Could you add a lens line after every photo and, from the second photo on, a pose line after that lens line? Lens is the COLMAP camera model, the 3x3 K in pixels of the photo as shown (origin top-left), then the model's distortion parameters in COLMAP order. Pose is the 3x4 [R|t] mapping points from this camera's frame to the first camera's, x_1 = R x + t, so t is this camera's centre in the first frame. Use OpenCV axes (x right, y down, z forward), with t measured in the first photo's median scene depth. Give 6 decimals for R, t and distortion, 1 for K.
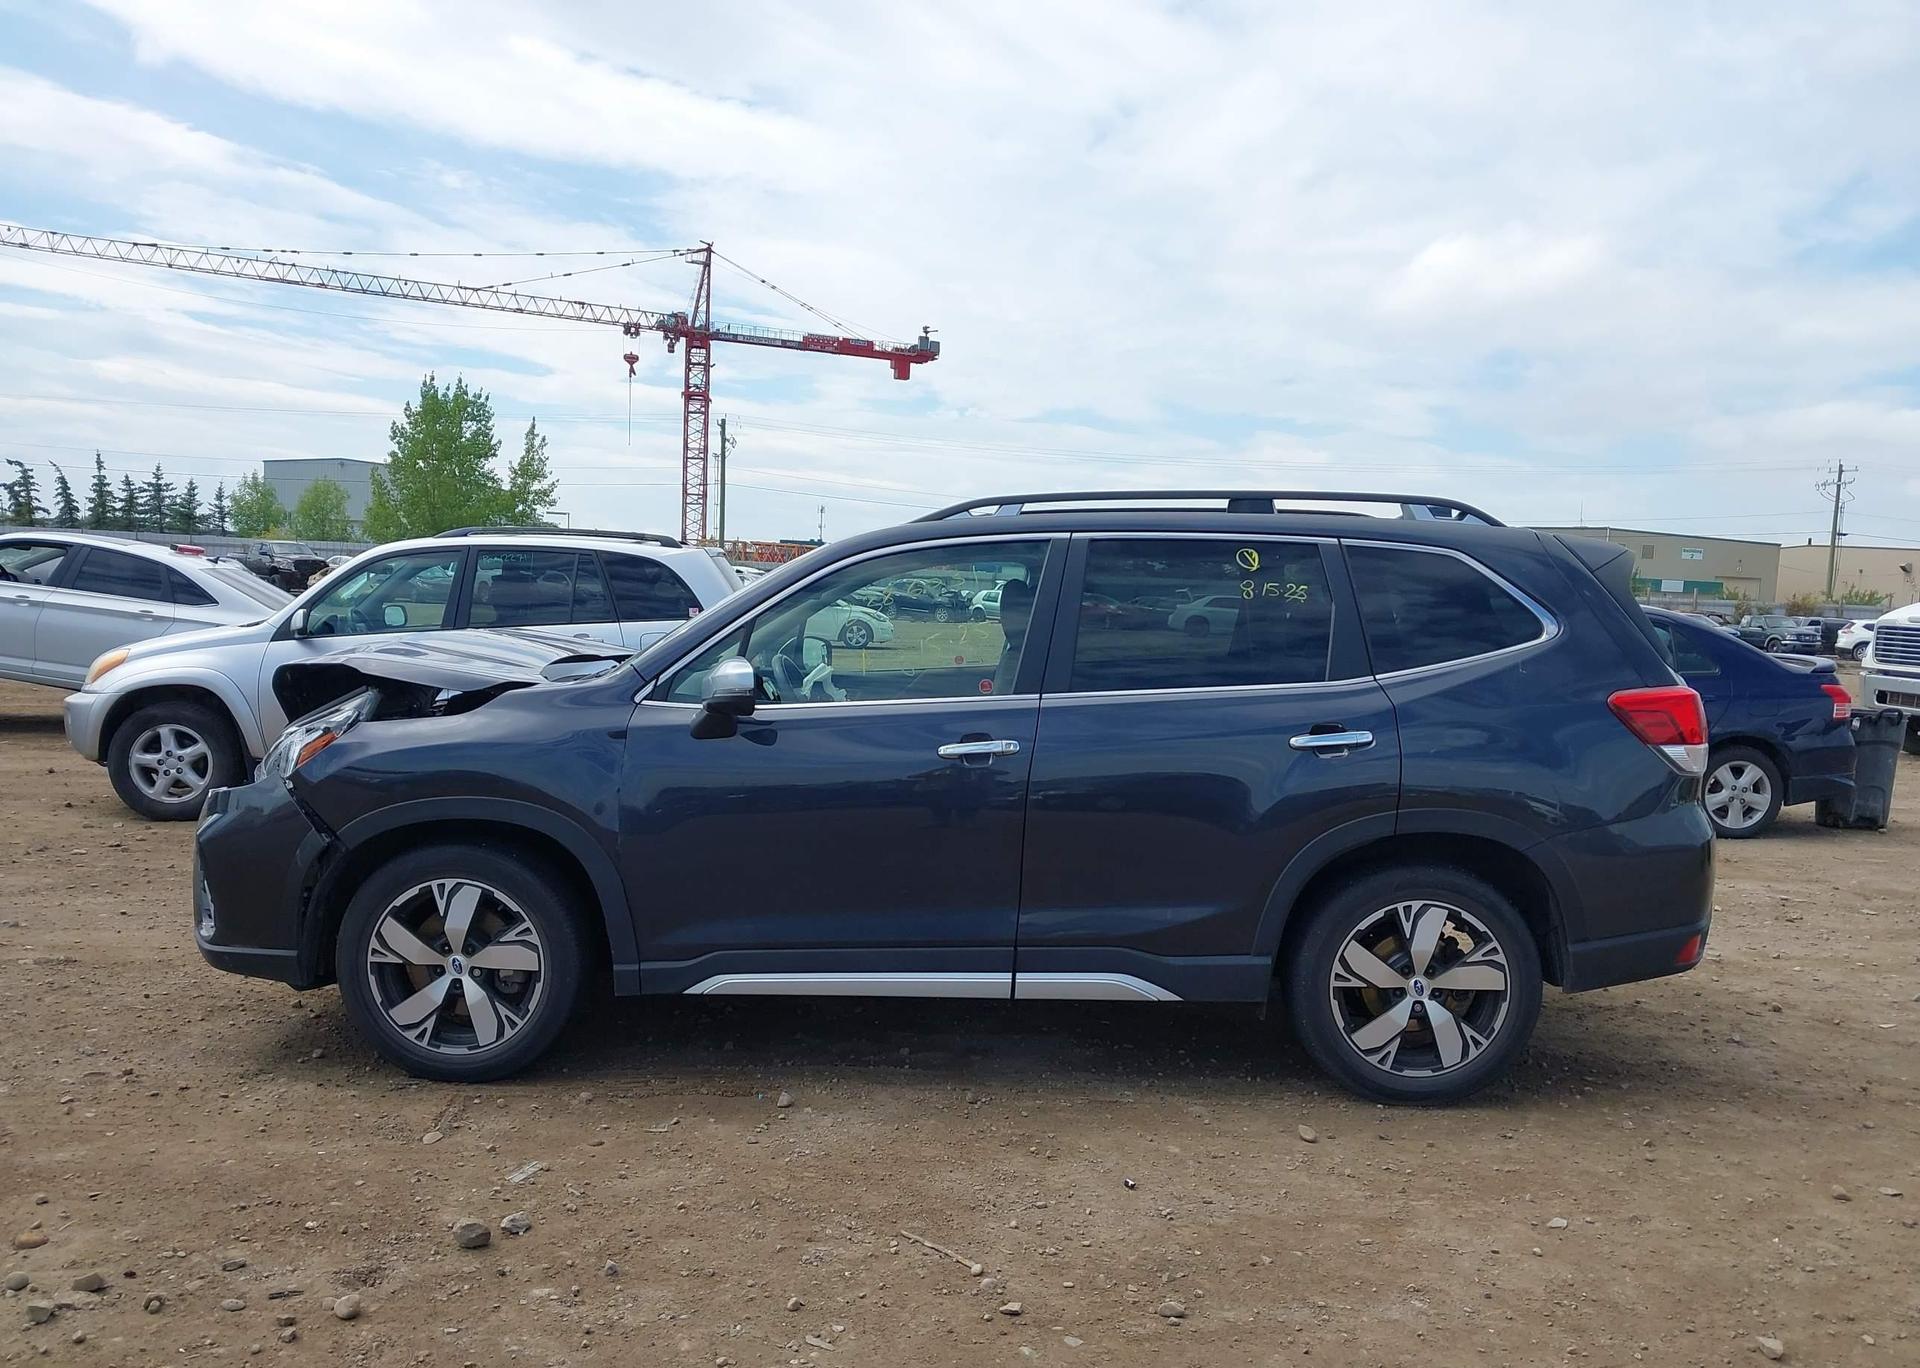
lens RADIAL K [[1524.1, 0, 958.4], [0, 1524.1, 706.4], [0, 0, 1]] dist [0.021337, -0.024147]
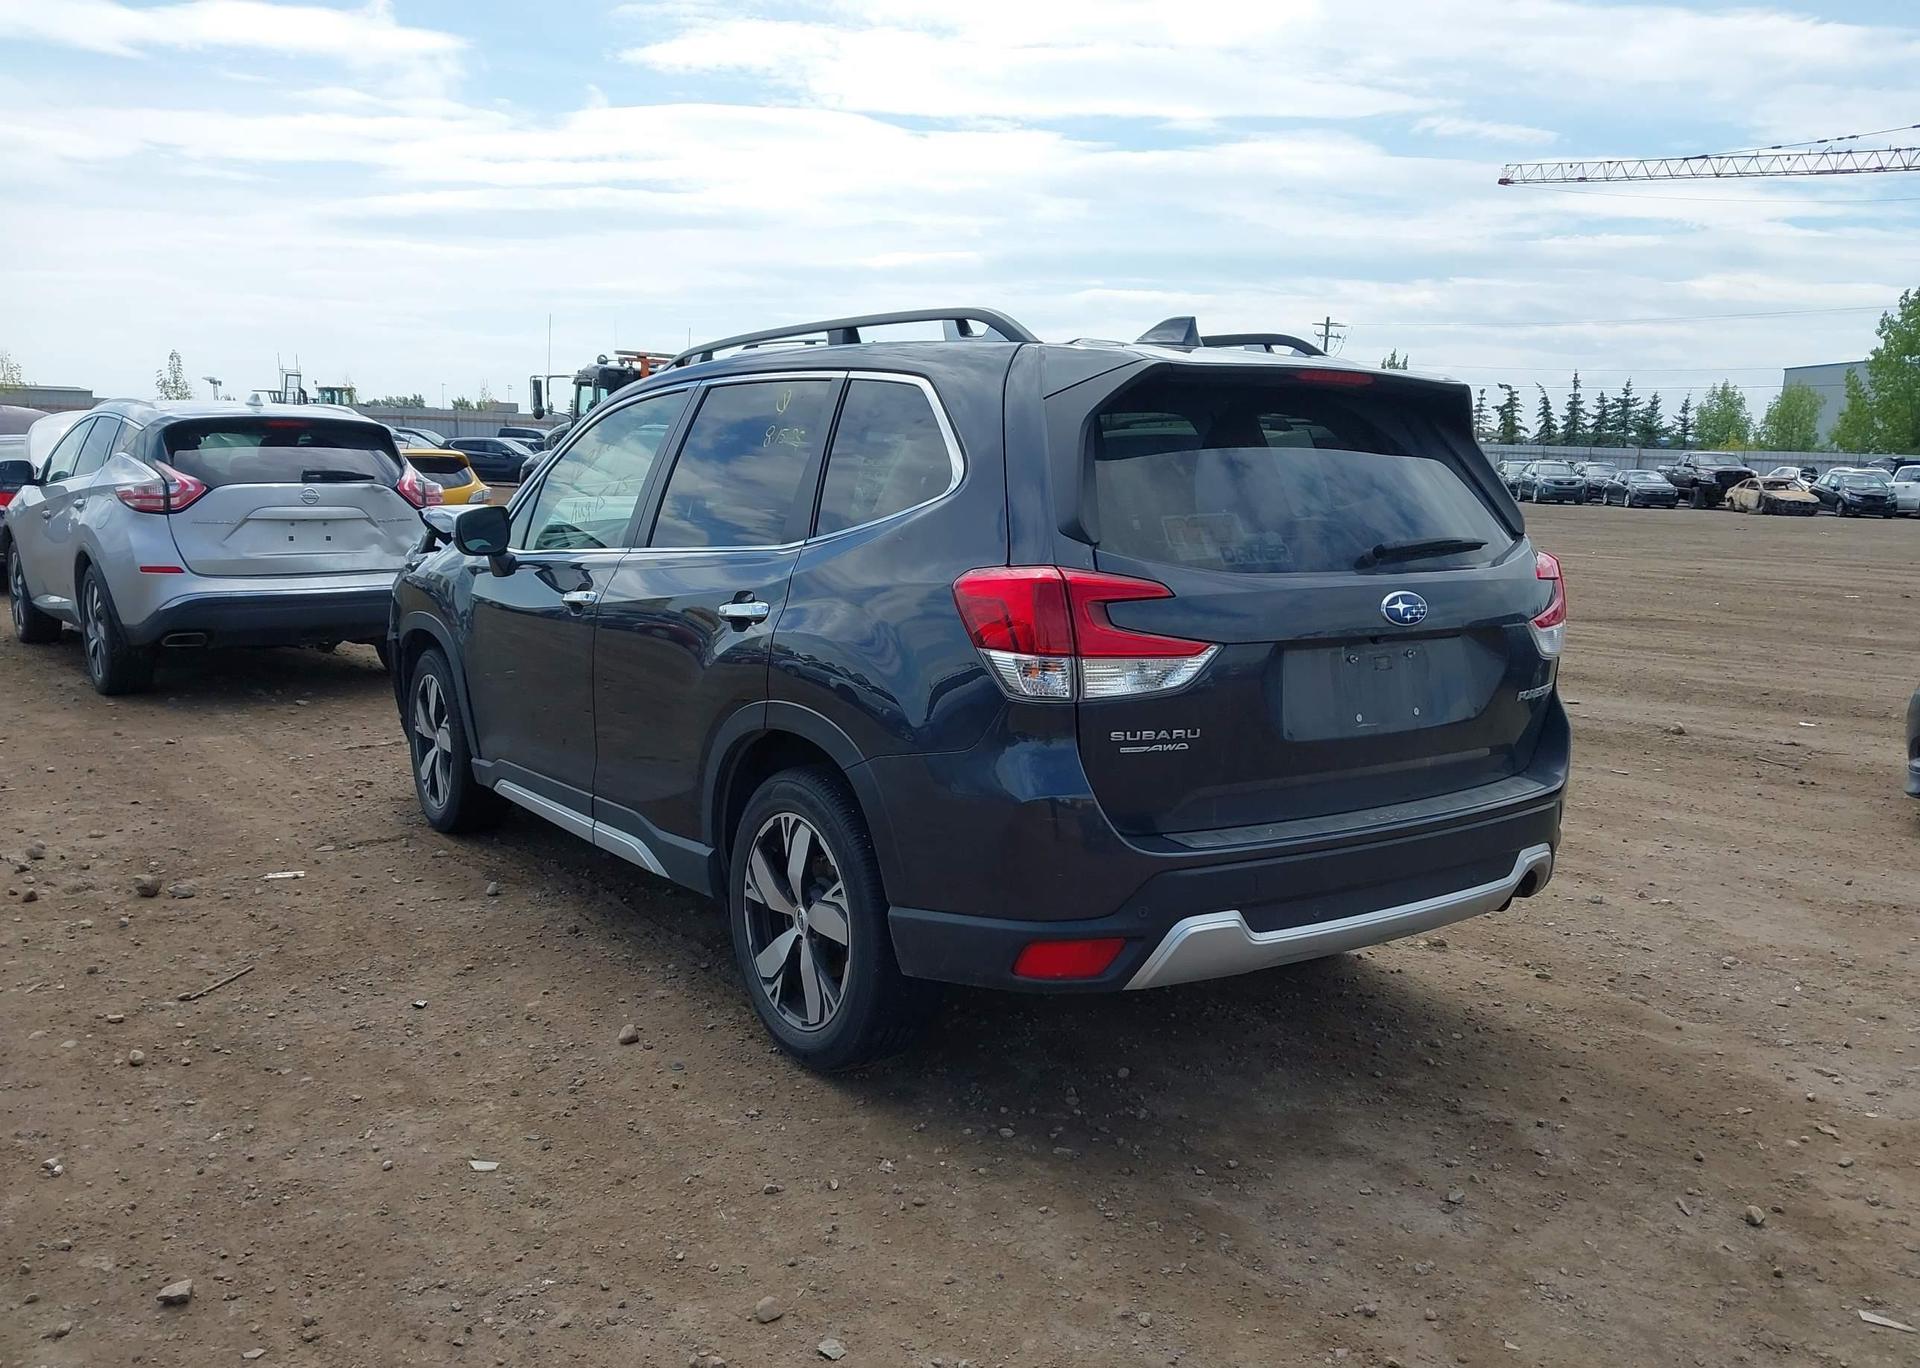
lens RADIAL K [[1524.1, 0, 953.6], [0, 1524.1, 705.5], [0, 0, 1]] dist [0.021337, -0.024147]
pose [[0.583075, 0.109635, -0.804986, 0.061861], [-0.066960, 0.993967, 0.086873, -0.000413], [0.809654, 0.003248, 0.586899, 0.036522]]
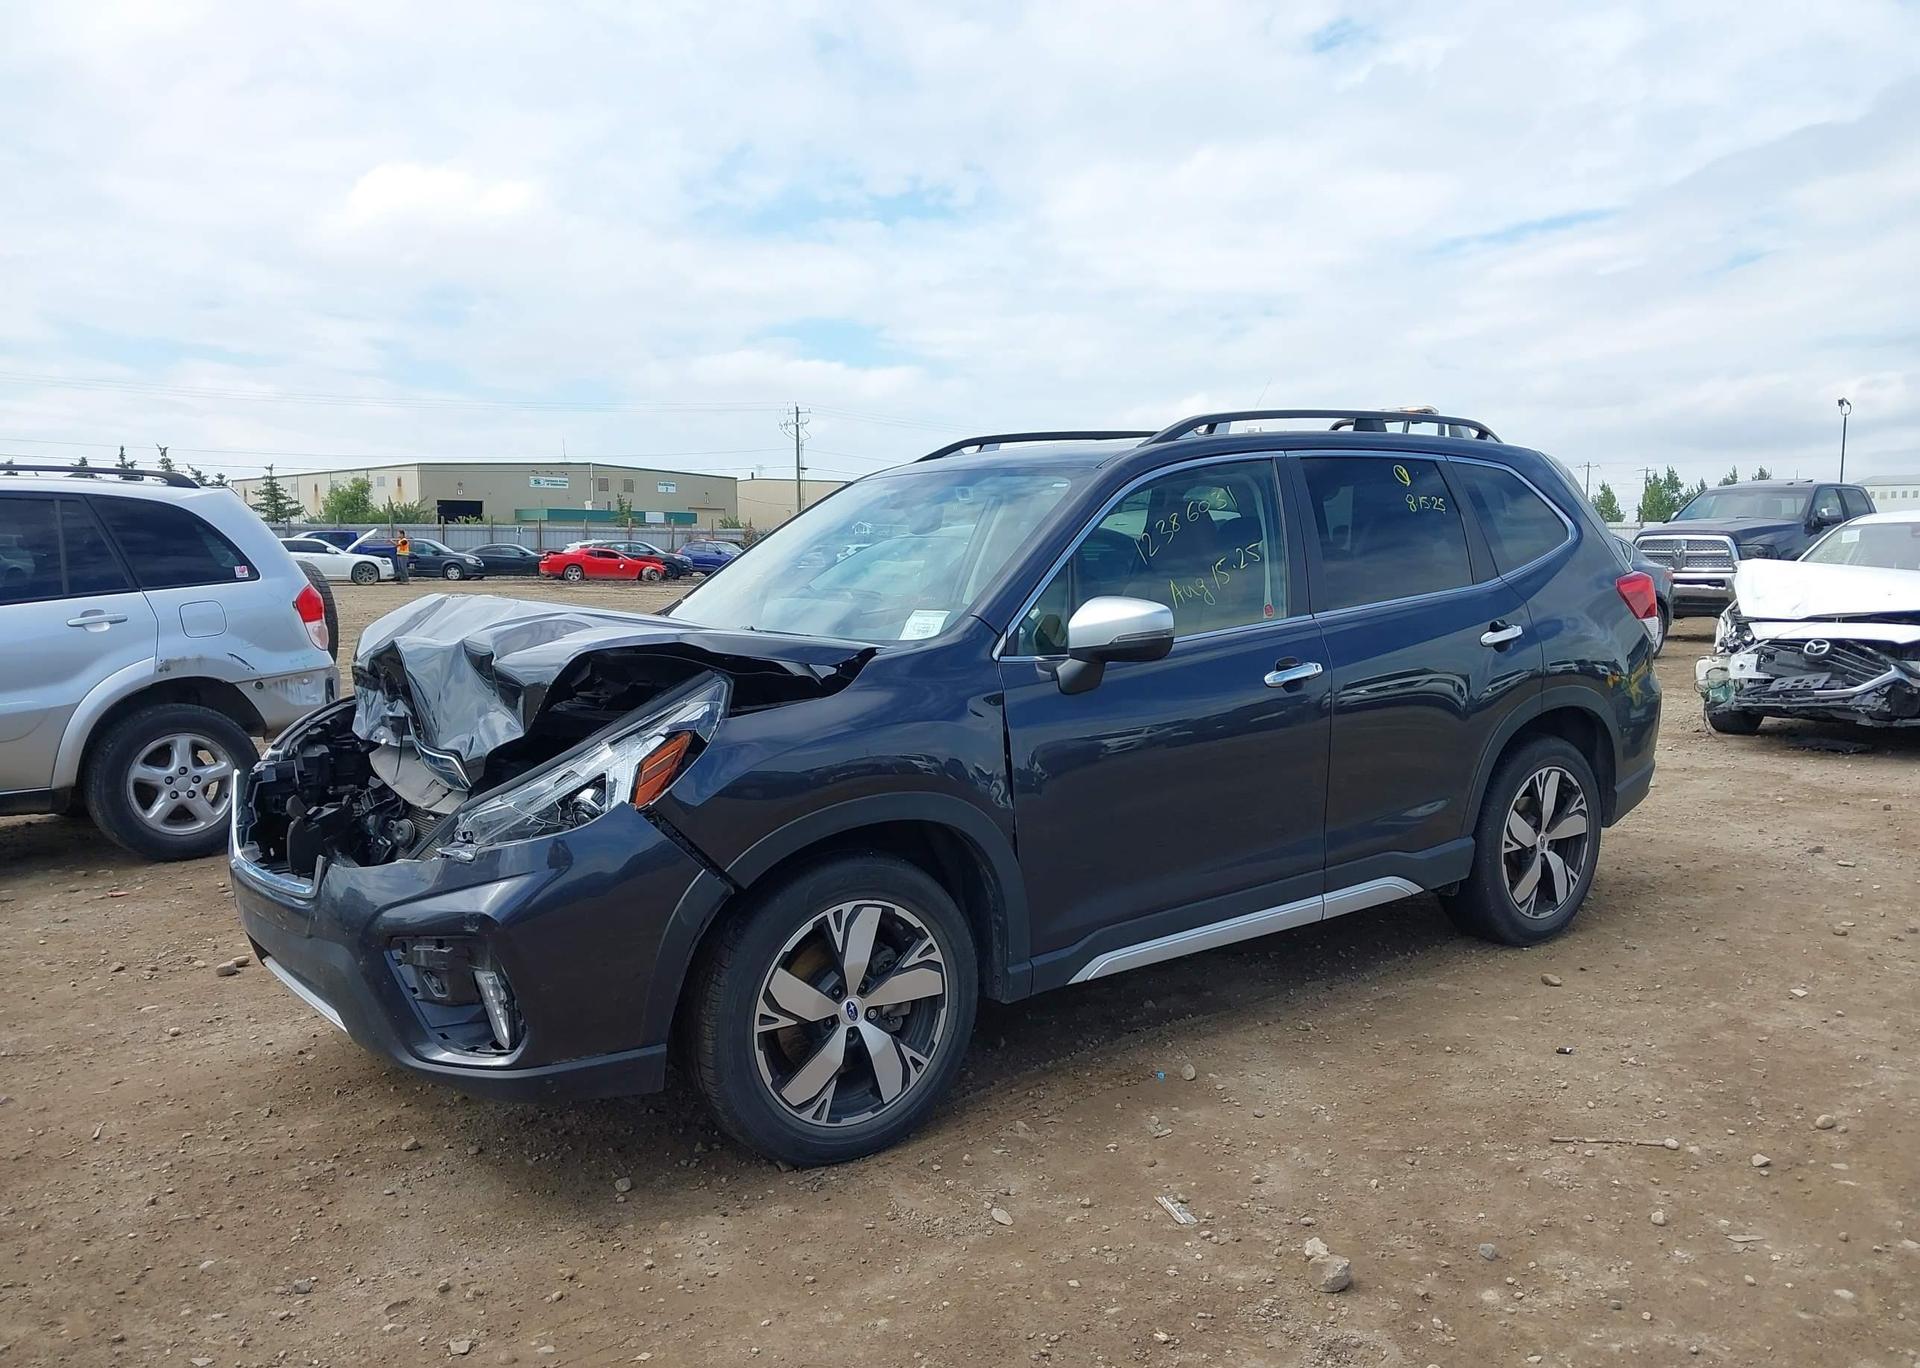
lens RADIAL K [[1524.1, 0, 965.9], [0, 1524.1, 721.1], [0, 0, 1]] dist [0.021337, -0.024147]
pose [[0.788287, -0.113701, 0.604711, -0.046225], [0.083675, 0.993458, 0.077719, -0.002228], [-0.609592, -0.010665, 0.792644, 0.021253]]
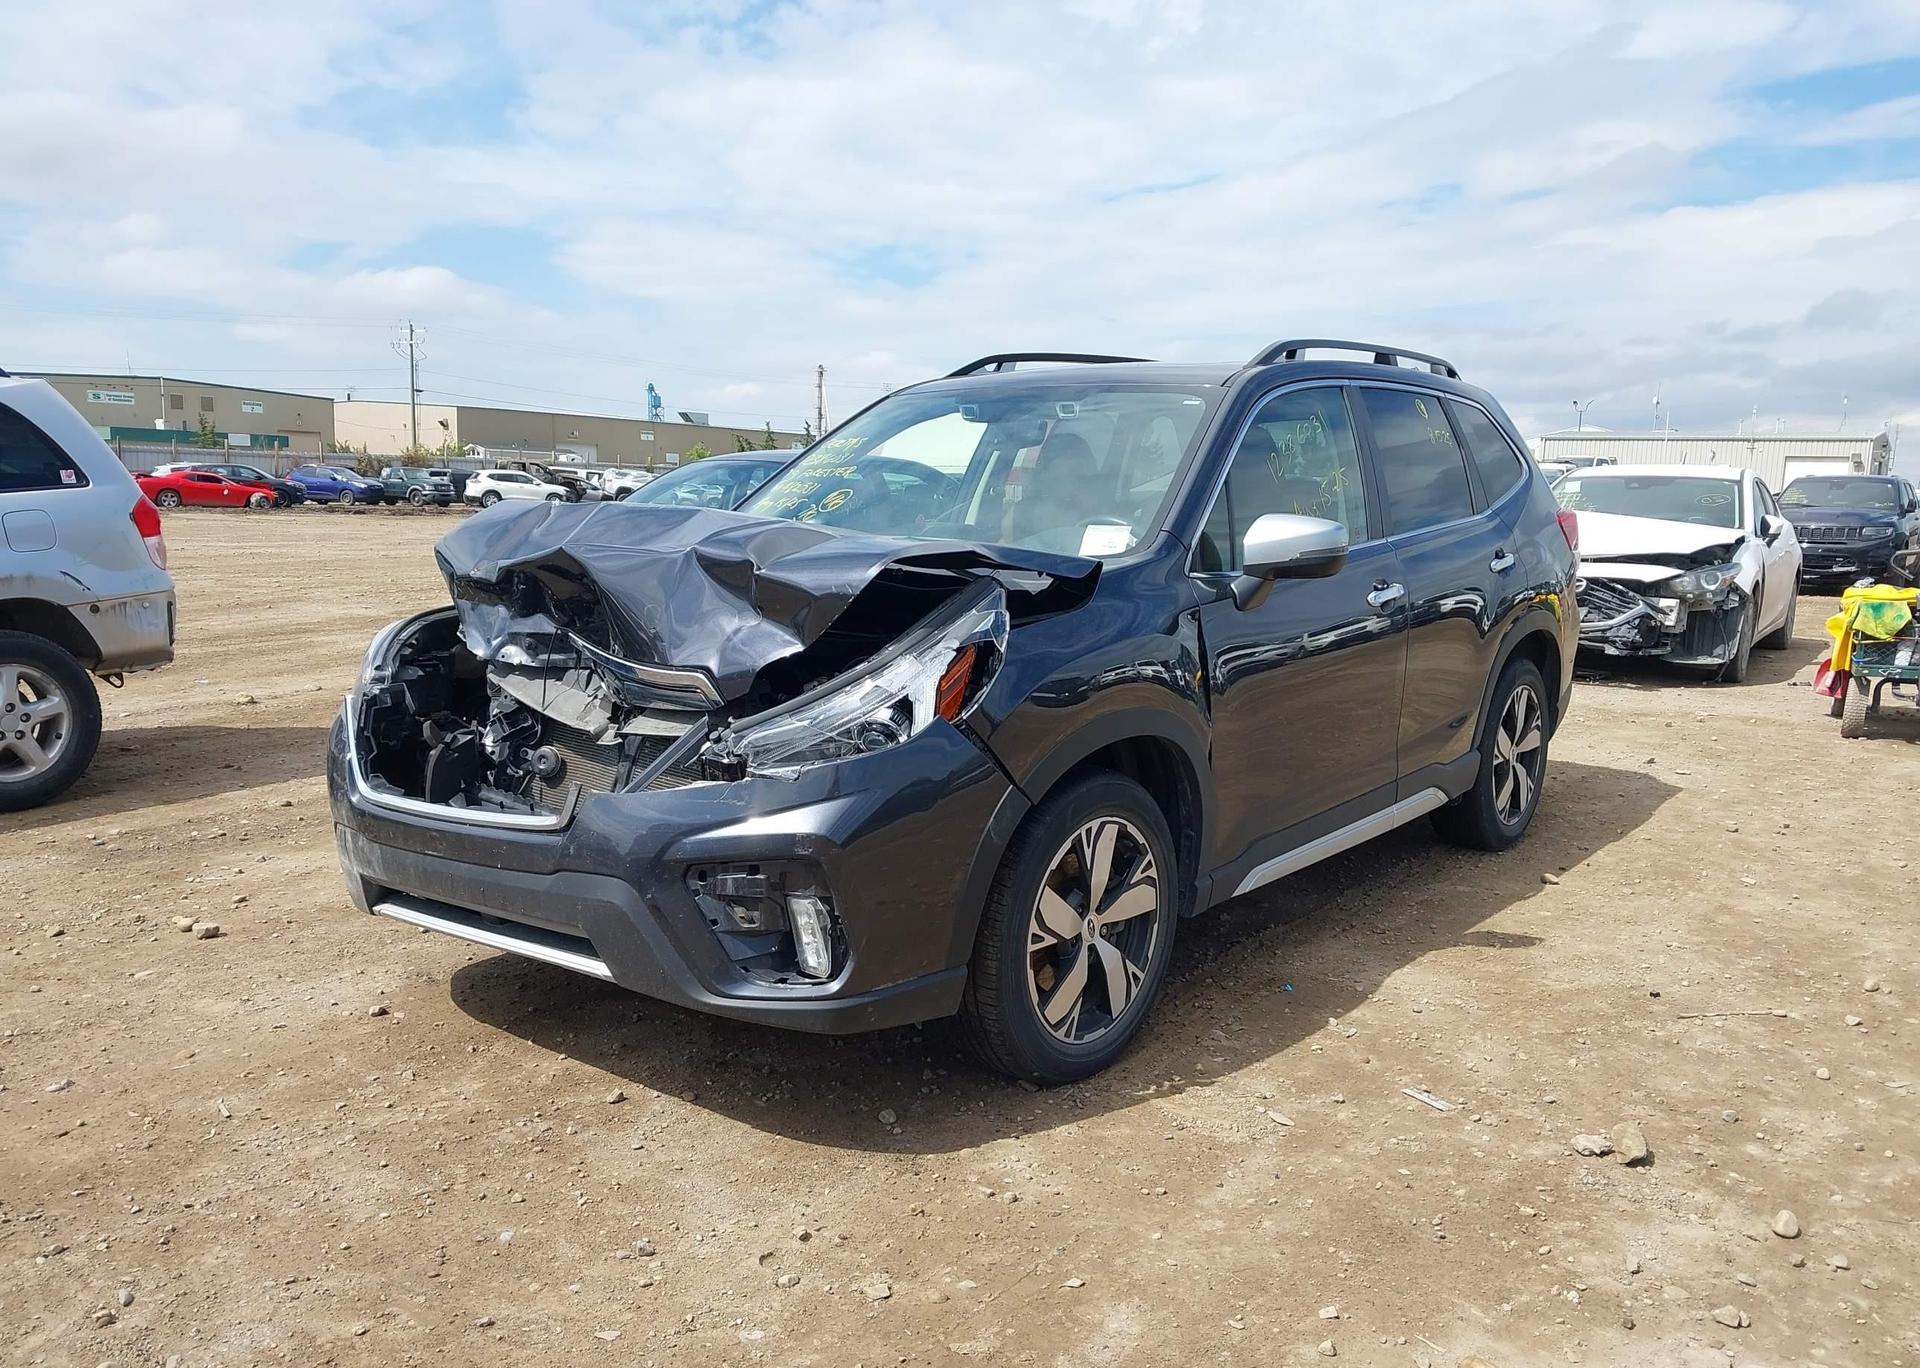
lens RADIAL K [[1524.1, 0, 970.1], [0, 1524.1, 721.8], [0, 0, 1]] dist [0.021337, -0.024147]
pose [[0.612755, -0.146659, 0.776545, -0.059623], [0.065578, 0.988676, 0.134976, -0.002755], [-0.787547, -0.031783, 0.615434, 0.035684]]
